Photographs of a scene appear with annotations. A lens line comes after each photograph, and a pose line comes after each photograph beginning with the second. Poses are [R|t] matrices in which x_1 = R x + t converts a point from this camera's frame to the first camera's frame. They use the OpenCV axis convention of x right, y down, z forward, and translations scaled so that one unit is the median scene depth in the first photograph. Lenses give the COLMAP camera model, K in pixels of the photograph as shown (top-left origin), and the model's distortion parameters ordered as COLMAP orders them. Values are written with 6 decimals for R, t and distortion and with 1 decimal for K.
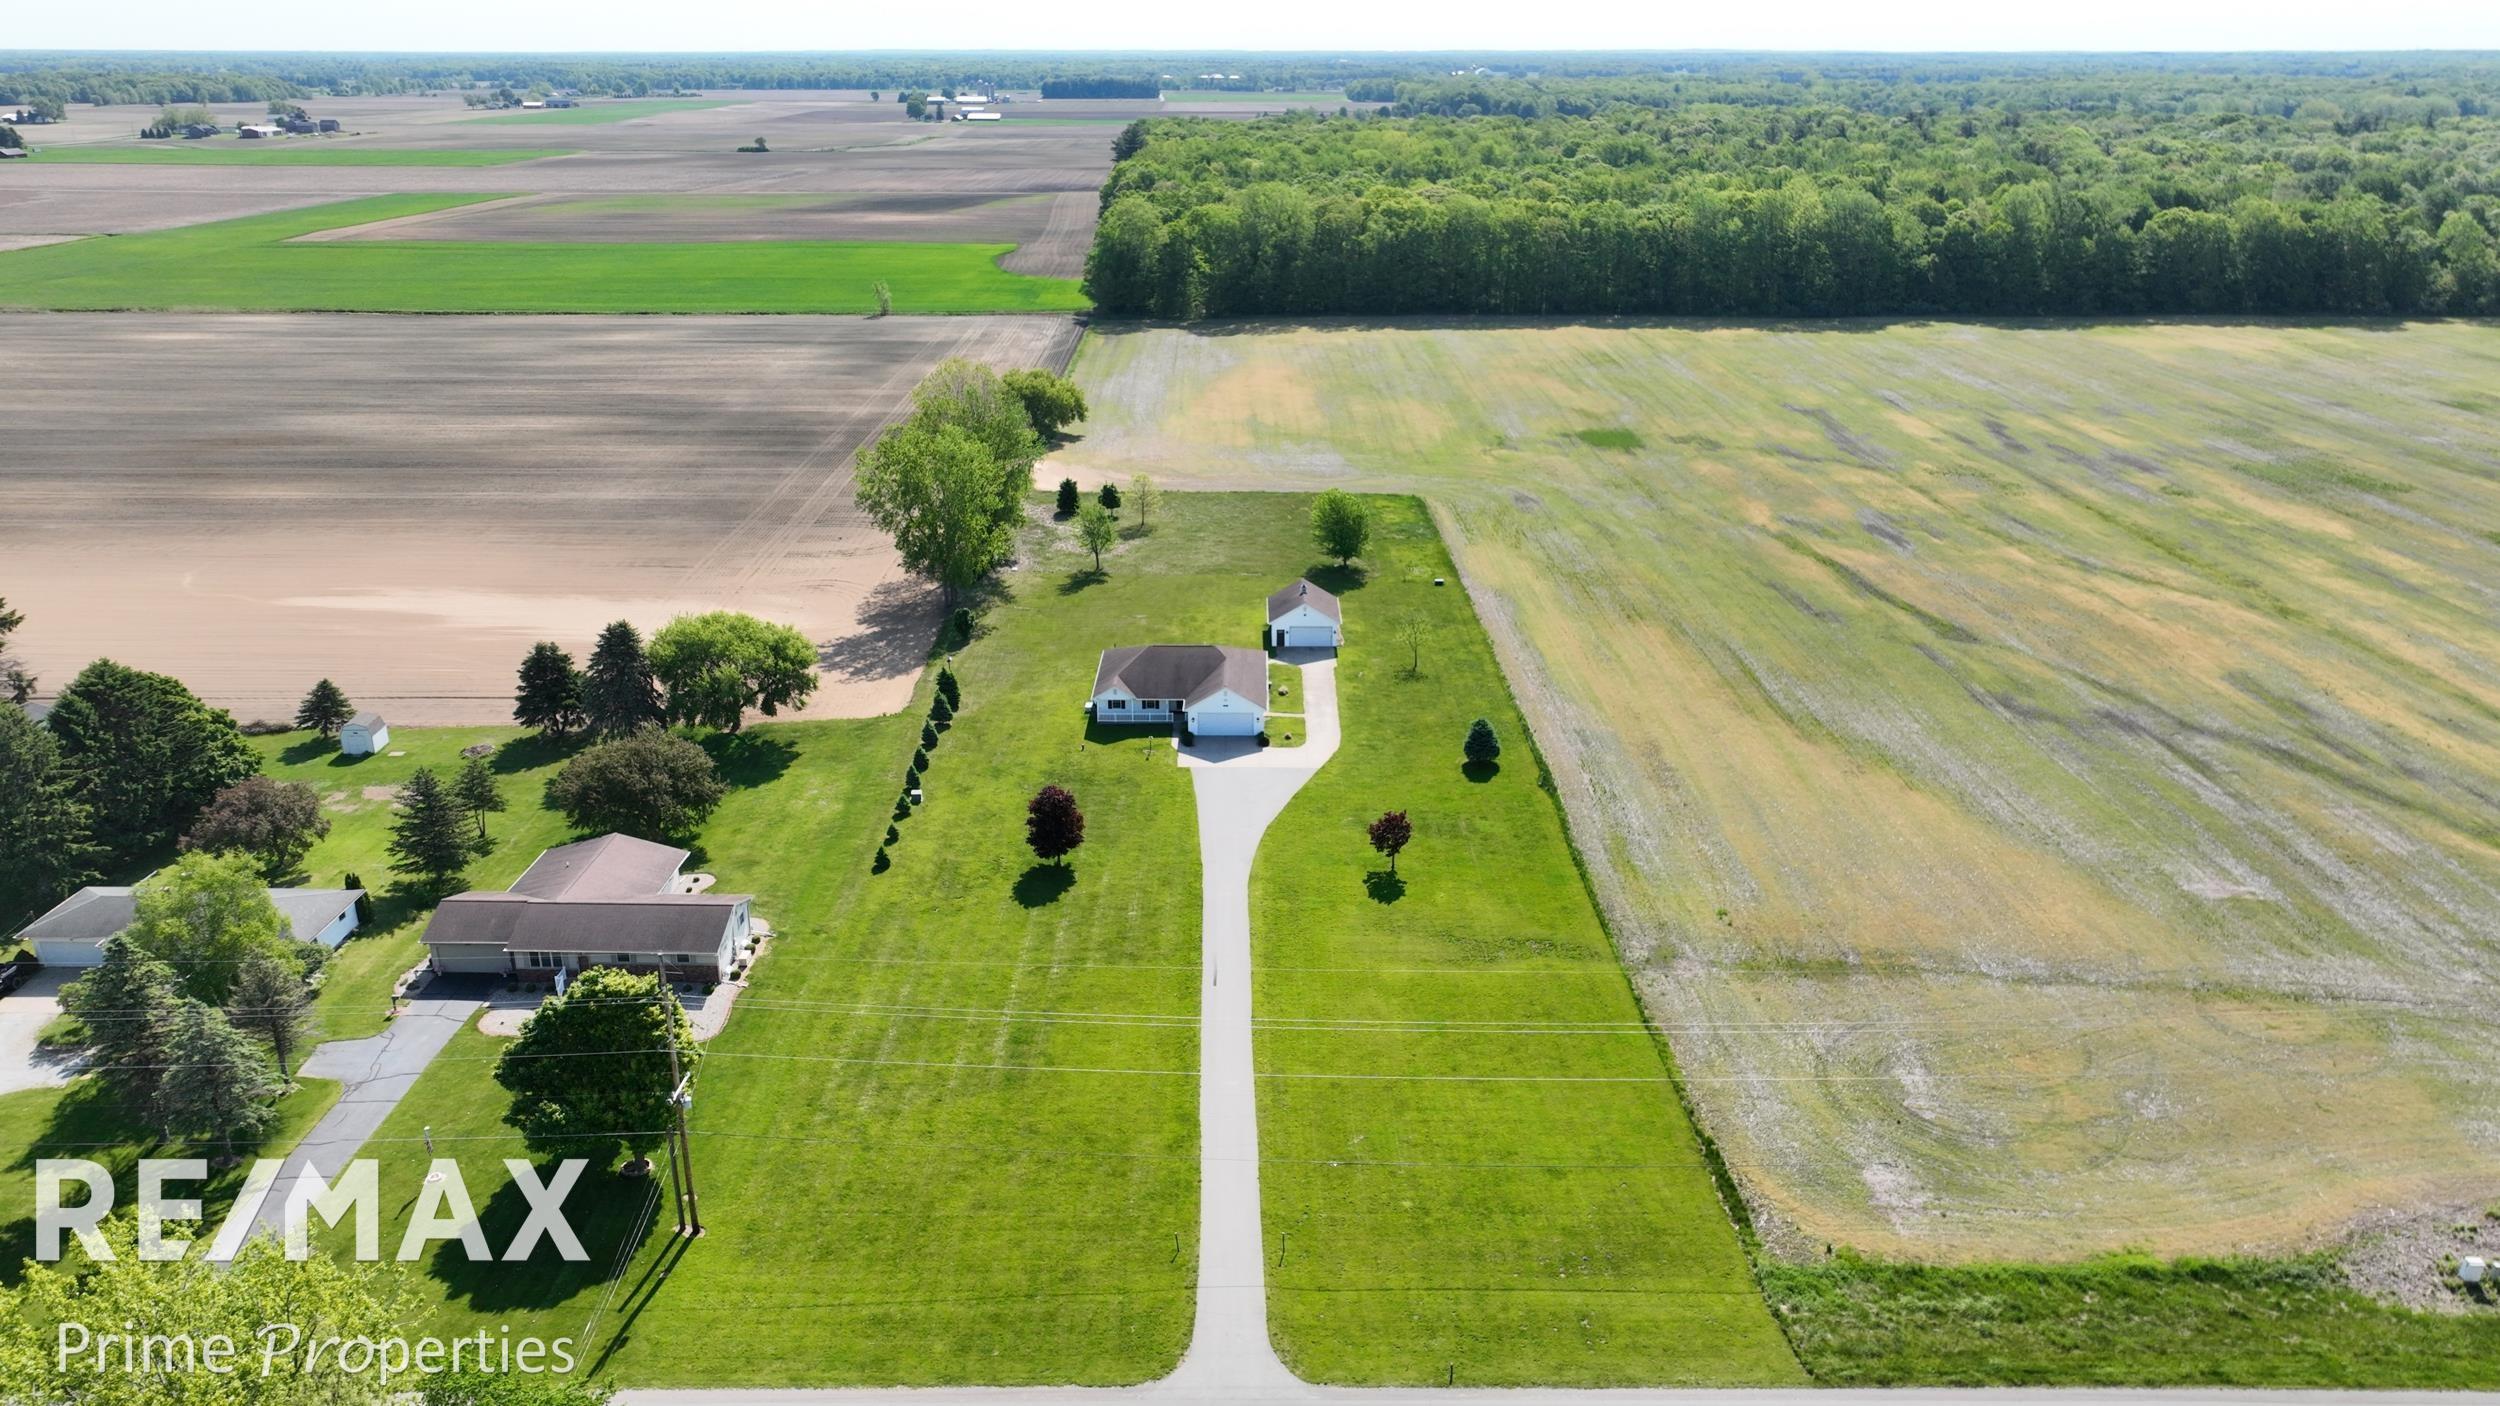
lens RADIAL K [[1759.5, 0, 1250.0], [0, 1759.5, 703.0], [0, 0, 1]] dist [0.006961, 0.007216]
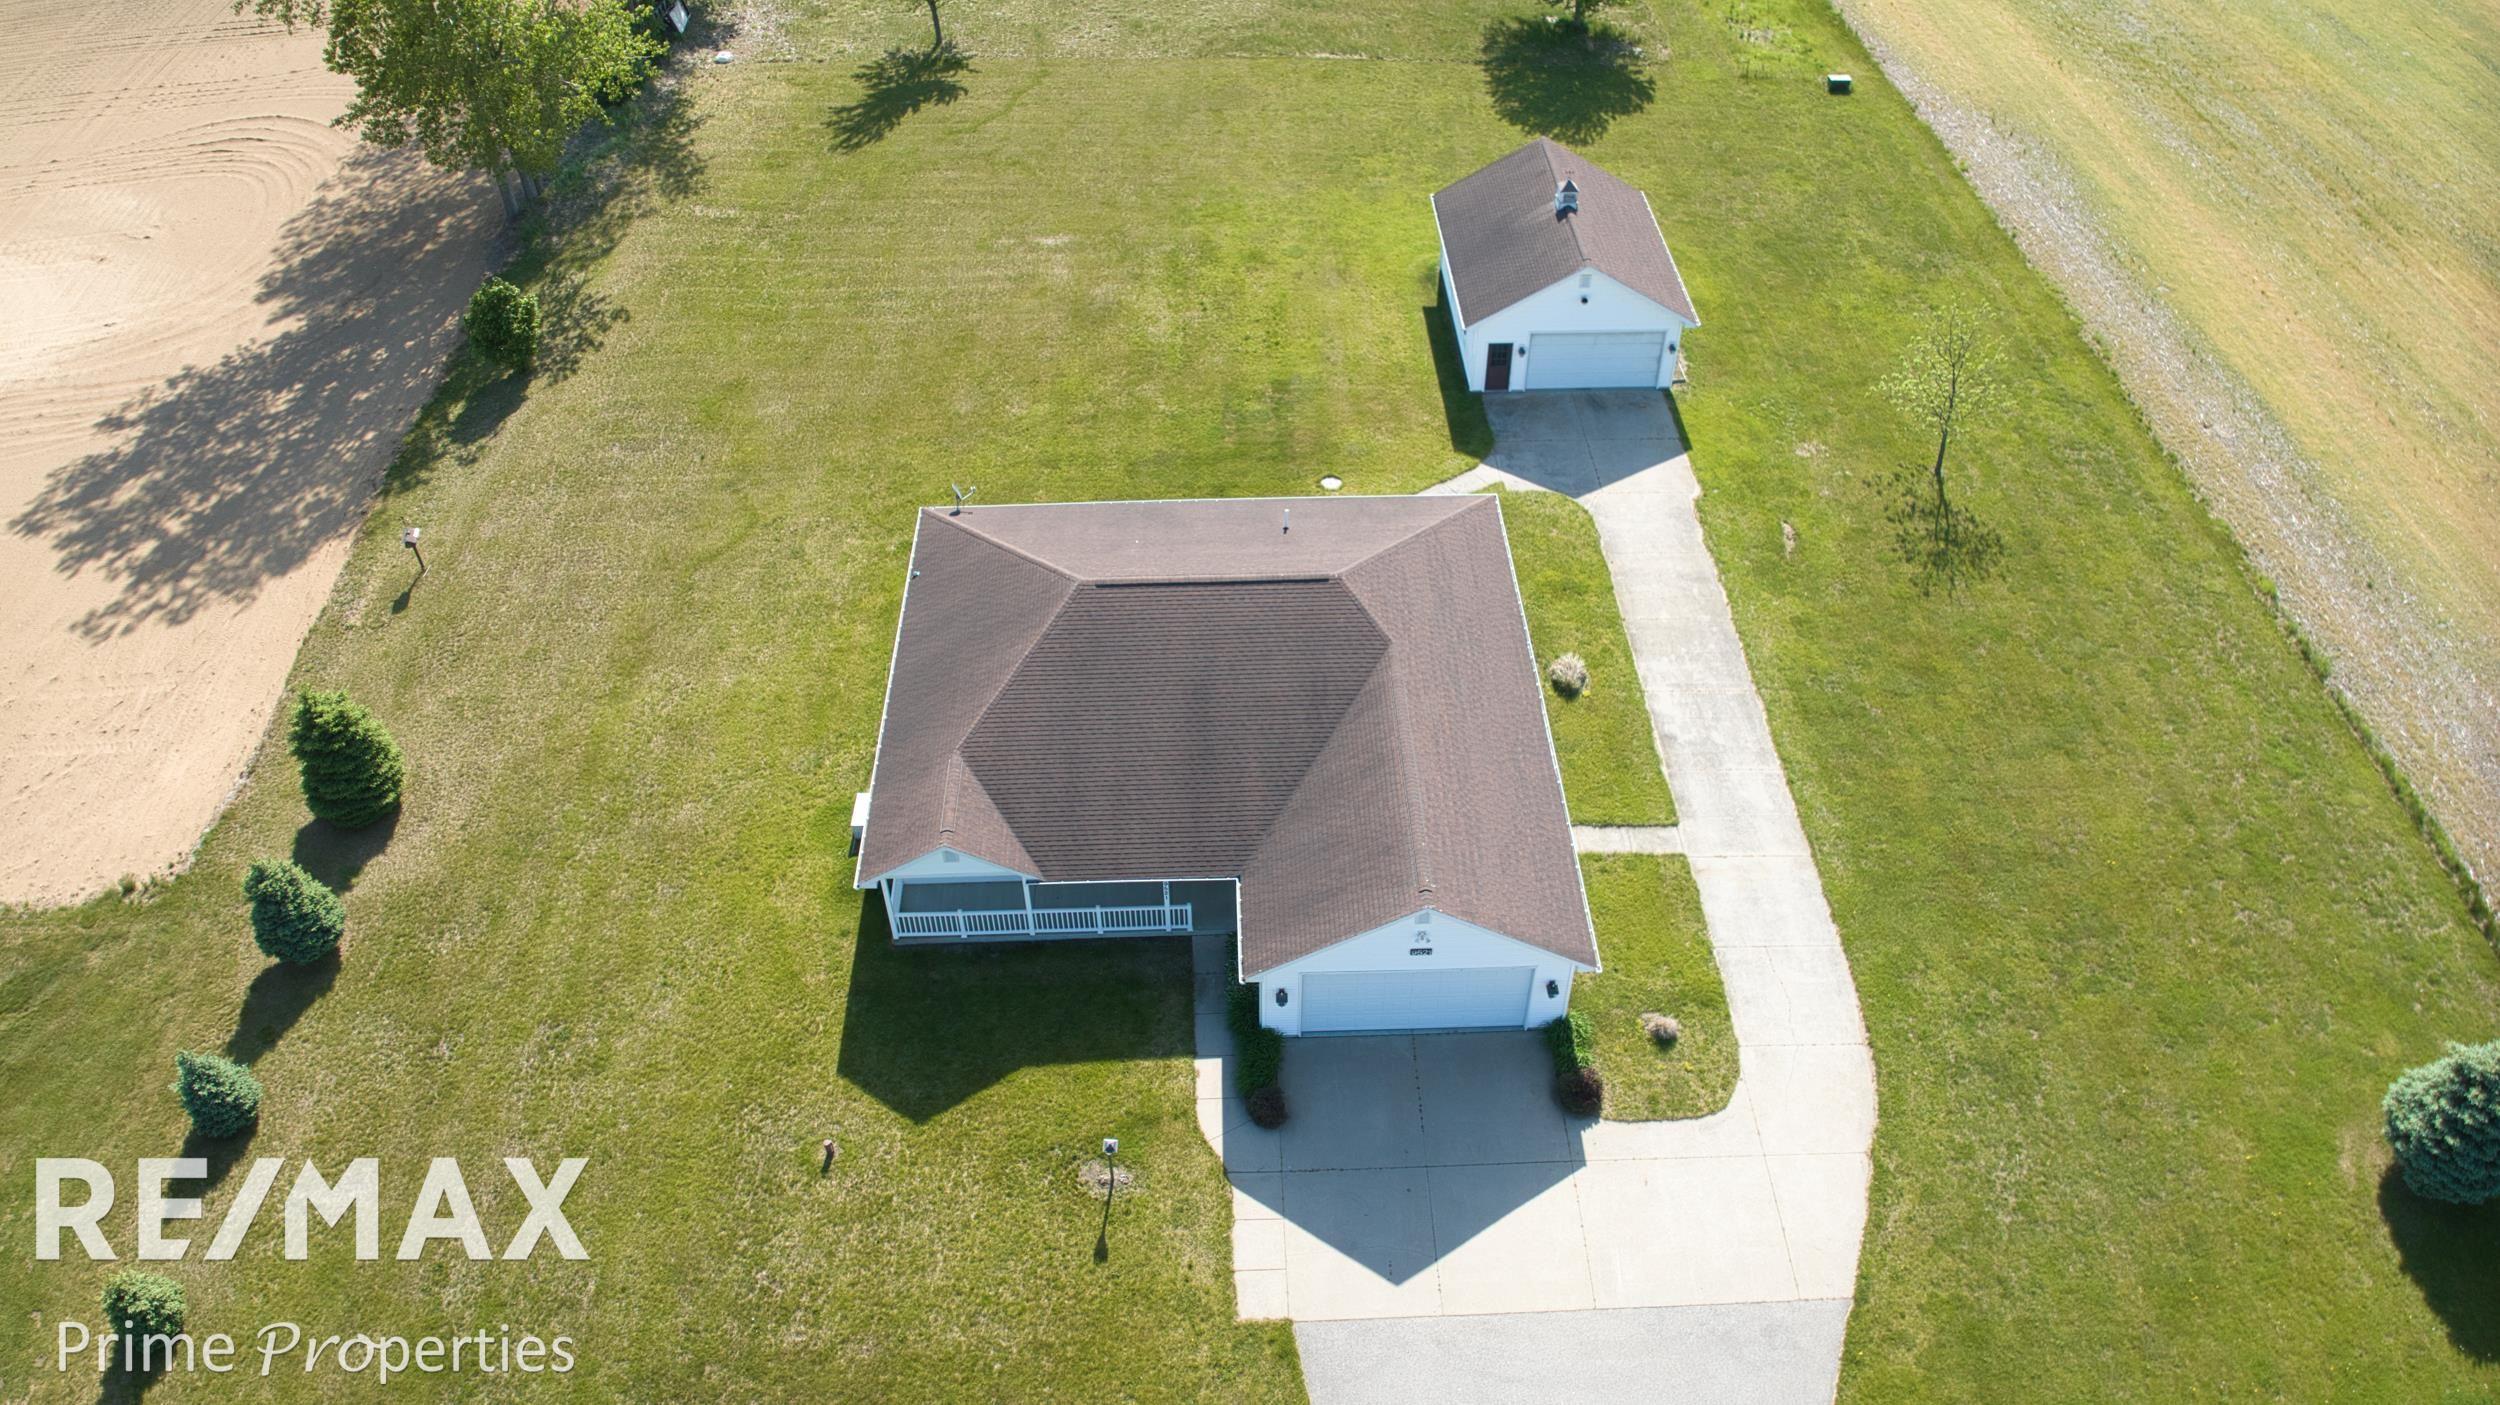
lens RADIAL K [[1764.4, 0, 1250.0], [0, 1764.4, 702.5], [0, 0, 1]] dist [-0.103101, -0.003793]
pose [[0.999395, -0.029299, 0.018719, -0.044445], [0.019715, 0.921024, 0.389006, -0.134585], [-0.028638, -0.388402, 0.921045, 0.886769]]
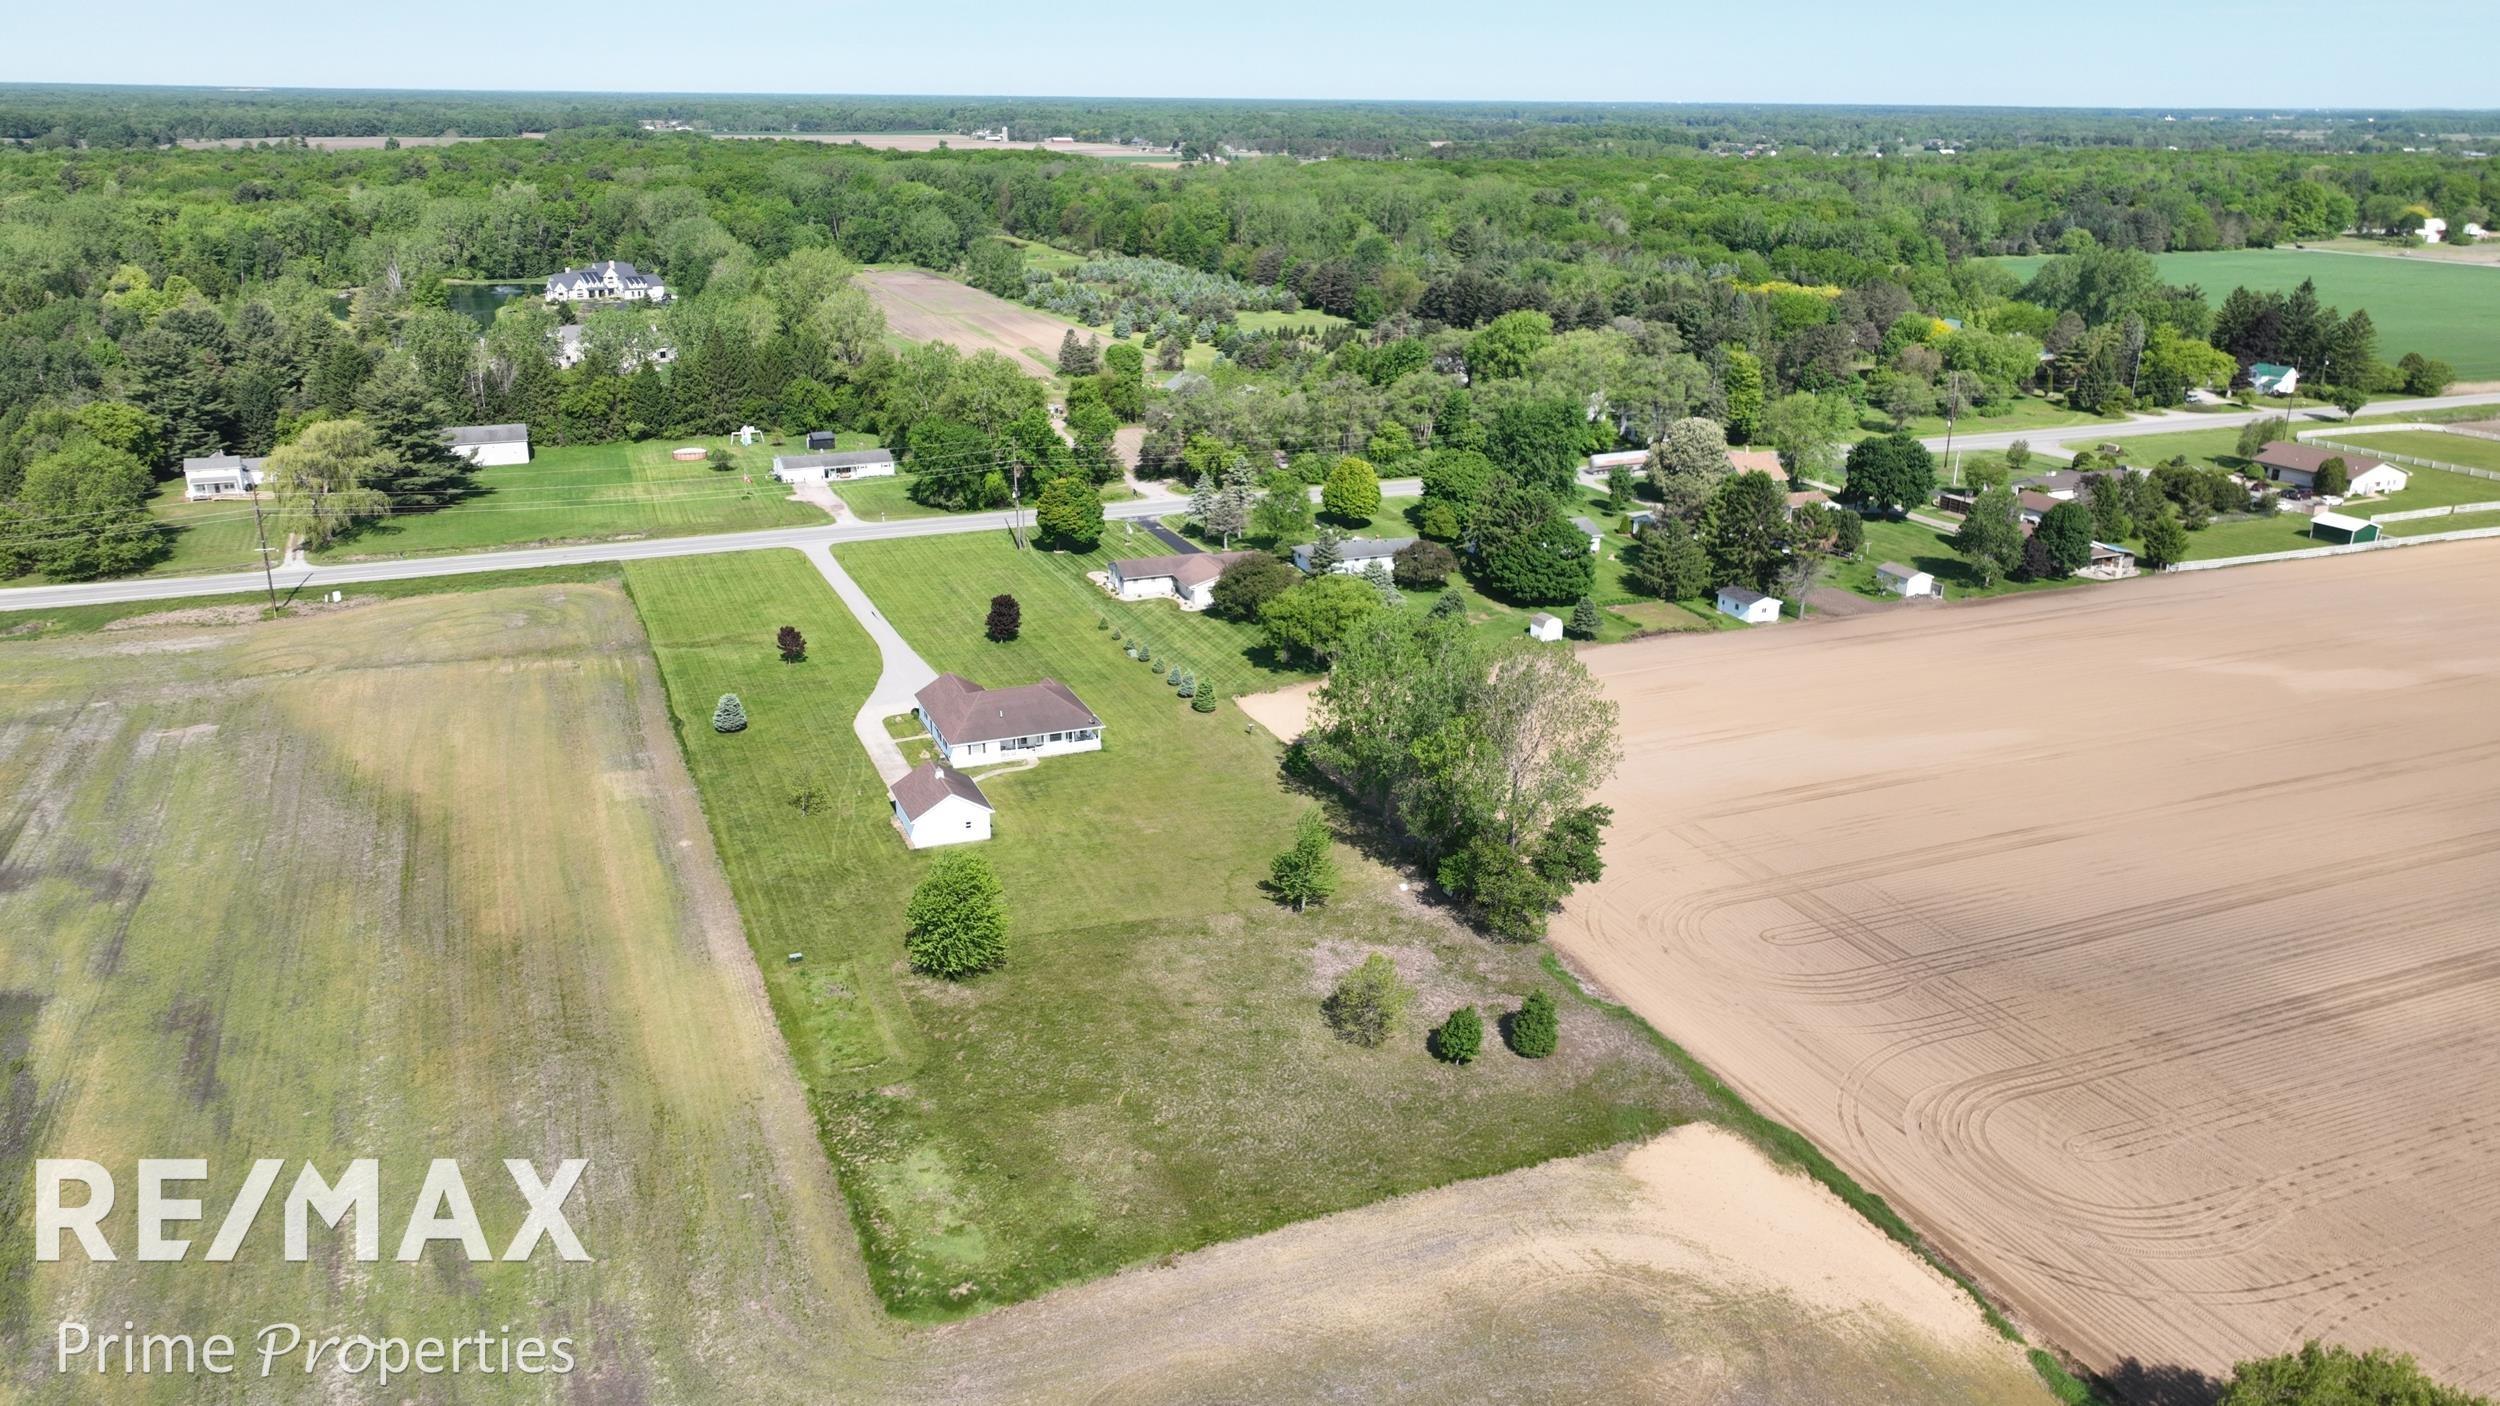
lens RADIAL K [[1759.5, 0, 1250.0], [0, 1759.5, 703.0], [0, 0, 1]] dist [0.006961, 0.007216]
pose [[-0.923701, 0.115371, -0.365330, 0.263171], [-0.144032, 0.779050, 0.610193, -0.837928], [0.355009, 0.616255, -0.702992, 2.139453]]
